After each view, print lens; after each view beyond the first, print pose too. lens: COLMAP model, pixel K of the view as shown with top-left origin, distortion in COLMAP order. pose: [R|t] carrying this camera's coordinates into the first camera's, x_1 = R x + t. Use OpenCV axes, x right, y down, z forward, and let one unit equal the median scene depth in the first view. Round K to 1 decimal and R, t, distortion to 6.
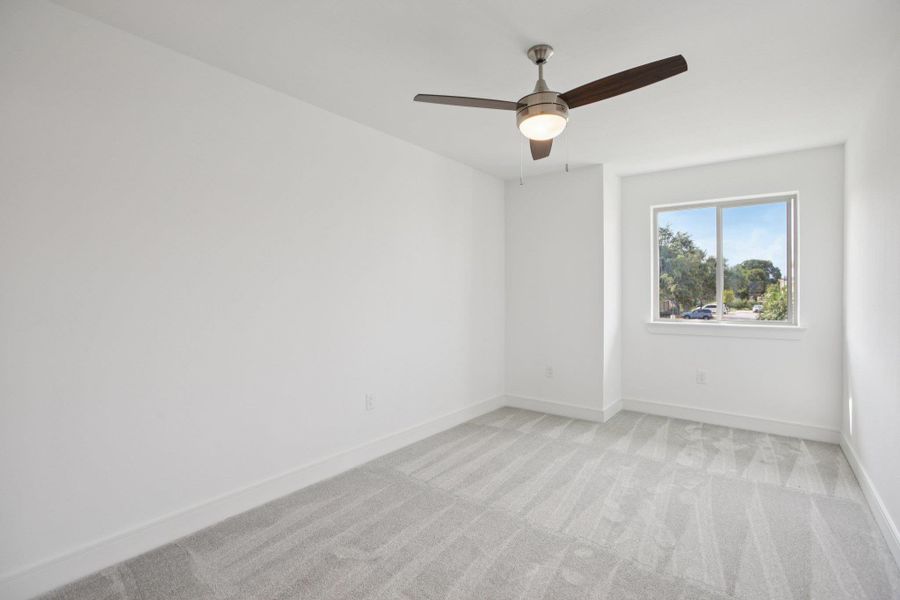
lens RADIAL K [[416.6, 0, 455.5], [0, 416.6, 291.5], [0, 0, 1]] dist [-0.025757, 0.003589]
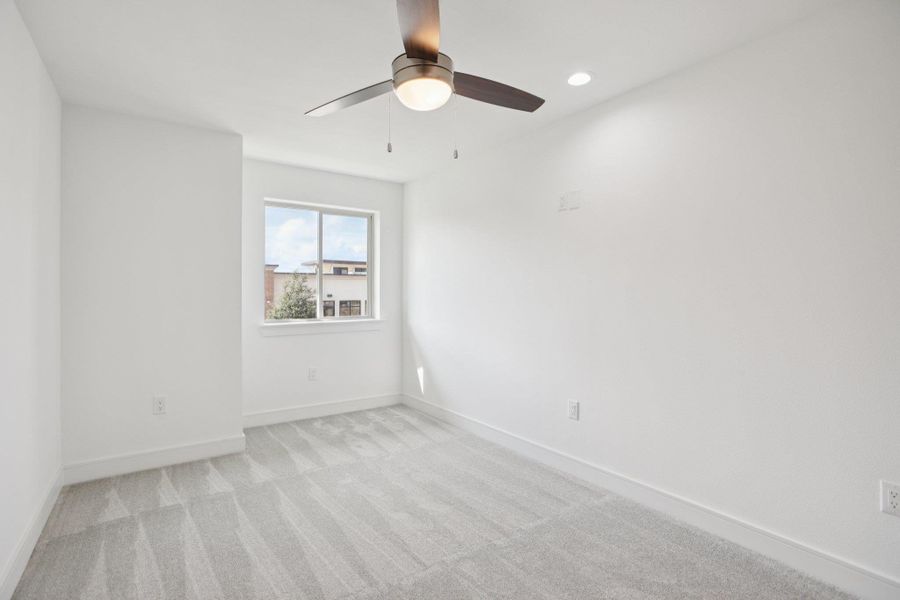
lens RADIAL K [[416.6, 0, 455.8], [0, 416.6, 293.4], [0, 0, 1]] dist [-0.025757, 0.003589]
pose [[0.328384, -0.003789, 0.944537, -0.316306], [-0.003673, 0.999979, 0.005288, -0.001880], [-0.944537, -0.005206, 0.328363, 0.378208]]
